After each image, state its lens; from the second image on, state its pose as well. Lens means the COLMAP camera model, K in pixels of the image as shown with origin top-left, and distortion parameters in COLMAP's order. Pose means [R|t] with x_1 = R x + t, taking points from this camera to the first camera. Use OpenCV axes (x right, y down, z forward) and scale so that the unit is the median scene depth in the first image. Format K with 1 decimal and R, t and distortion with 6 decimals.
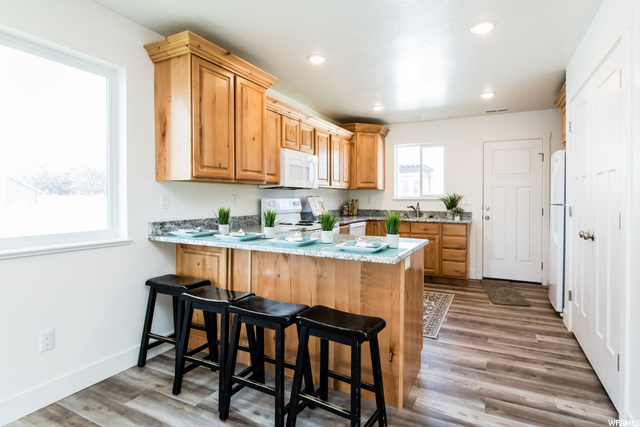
lens RADIAL K [[316.3, 0, 347.9], [0, 316.3, 197.1], [0, 0, 1]] dist [-0.001484, -0.000302]
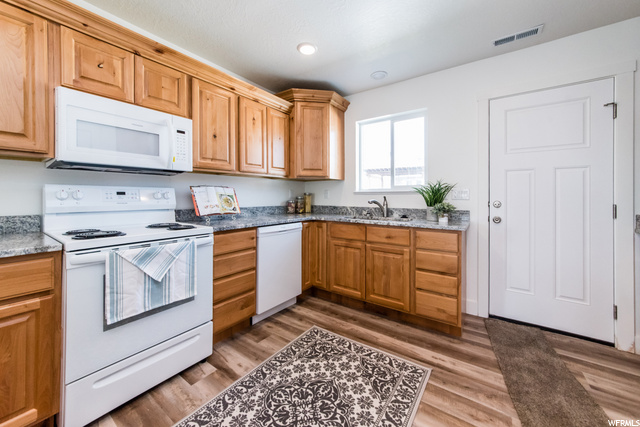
lens RADIAL K [[239.4, 0, 311.6], [0, 239.4, 195.7], [0, 0, 1]] dist [-0.001073, -0.000061]
pose [[0.977157, -0.004020, -0.212479, 0.238996], [0.003457, 0.999989, -0.003020, 0.022906], [0.212489, 0.002217, 0.977161, 0.598723]]
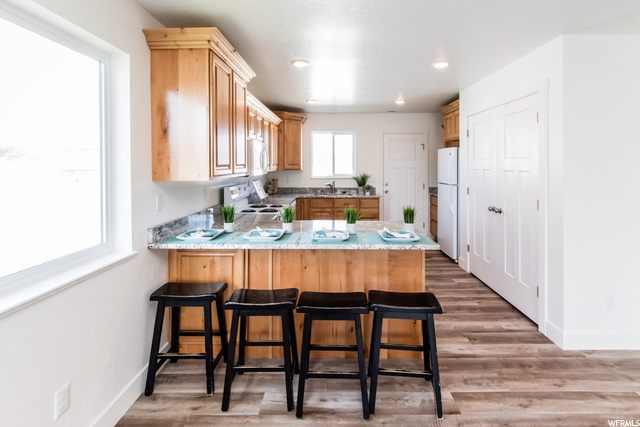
lens RADIAL K [[281.5, 0, 329.7], [0, 281.5, 164.2], [0, 0, 1]] dist [0.000518, 0.000123]
pose [[0.915220, -0.007930, 0.402876, -0.298930], [0.009738, 0.999950, -0.002440, -0.059043], [-0.402837, 0.006156, 0.915251, 0.043507]]
